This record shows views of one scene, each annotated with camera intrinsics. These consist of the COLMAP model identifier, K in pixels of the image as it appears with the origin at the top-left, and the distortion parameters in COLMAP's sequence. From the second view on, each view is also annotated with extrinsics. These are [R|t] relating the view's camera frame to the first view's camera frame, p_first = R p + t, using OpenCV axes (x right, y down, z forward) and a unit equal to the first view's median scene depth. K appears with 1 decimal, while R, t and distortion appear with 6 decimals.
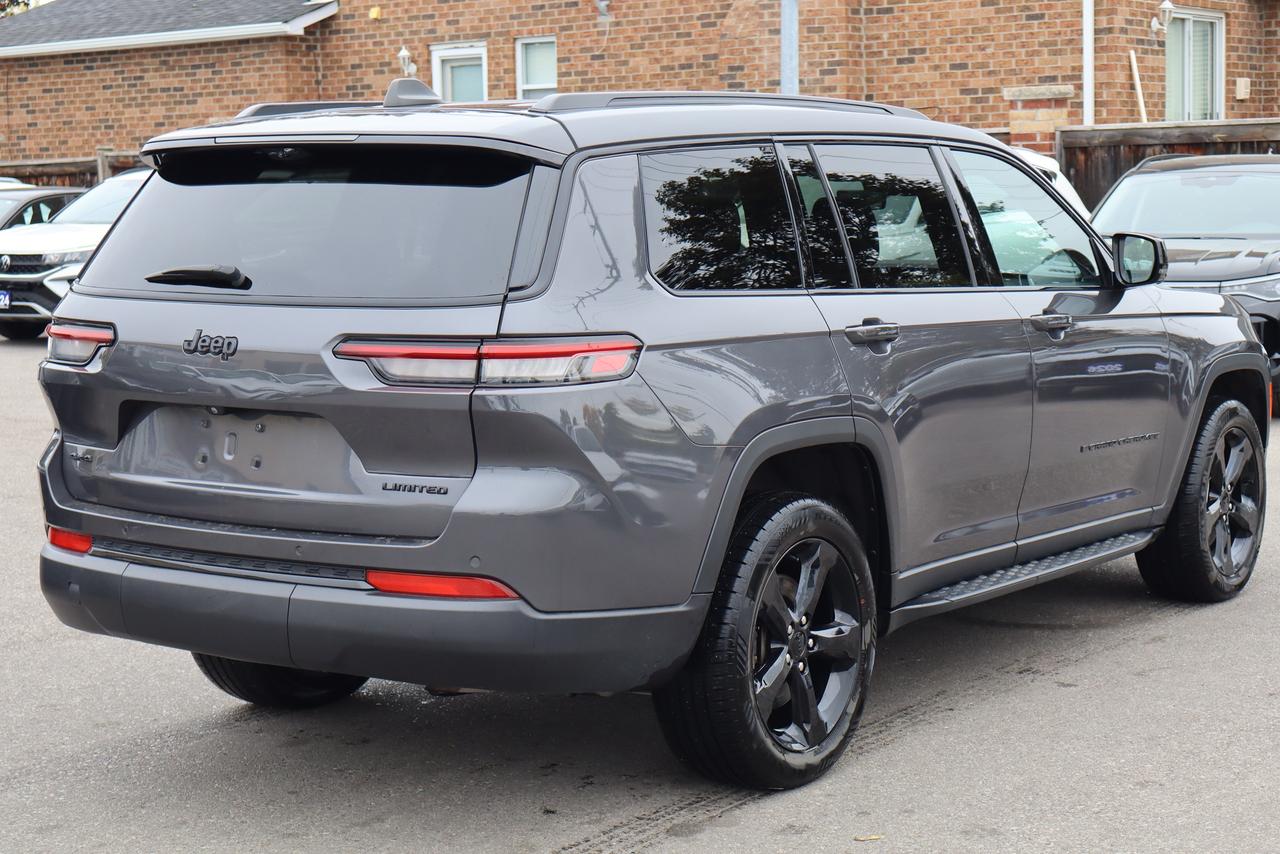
lens RADIAL K [[2205.3, 0, 641.3], [0, 2205.3, 426.0], [0, 0, 1]] dist [0.038311, 0.000000]
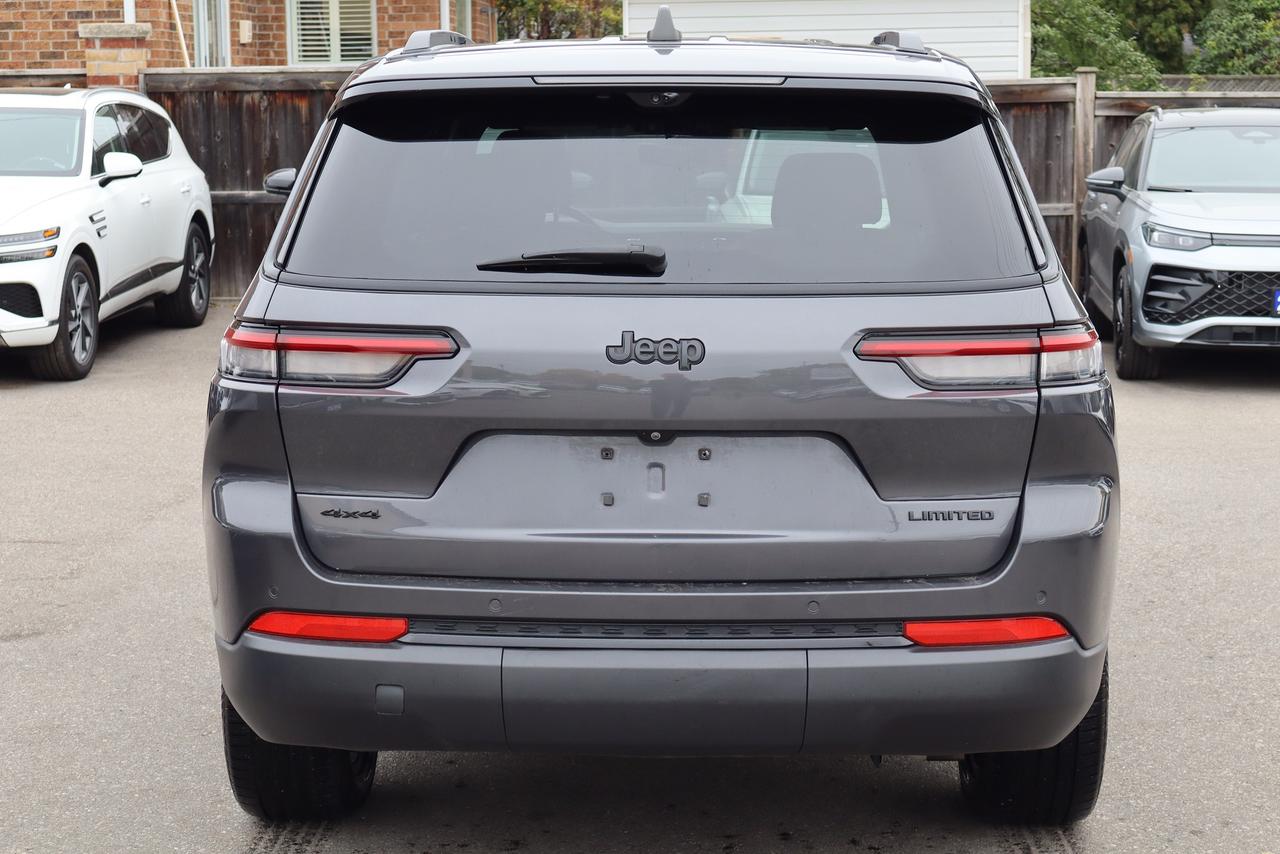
lens RADIAL K [[2360.3, 0, 637.6], [0, 2360.3, 425.4], [0, 0, 1]] dist [0.019340, 0.000000]
pose [[0.839610, -0.061255, 0.539725, -0.173869], [0.053220, 0.998117, 0.030490, -0.009772], [-0.540577, 0.003124, 0.841289, 0.086441]]
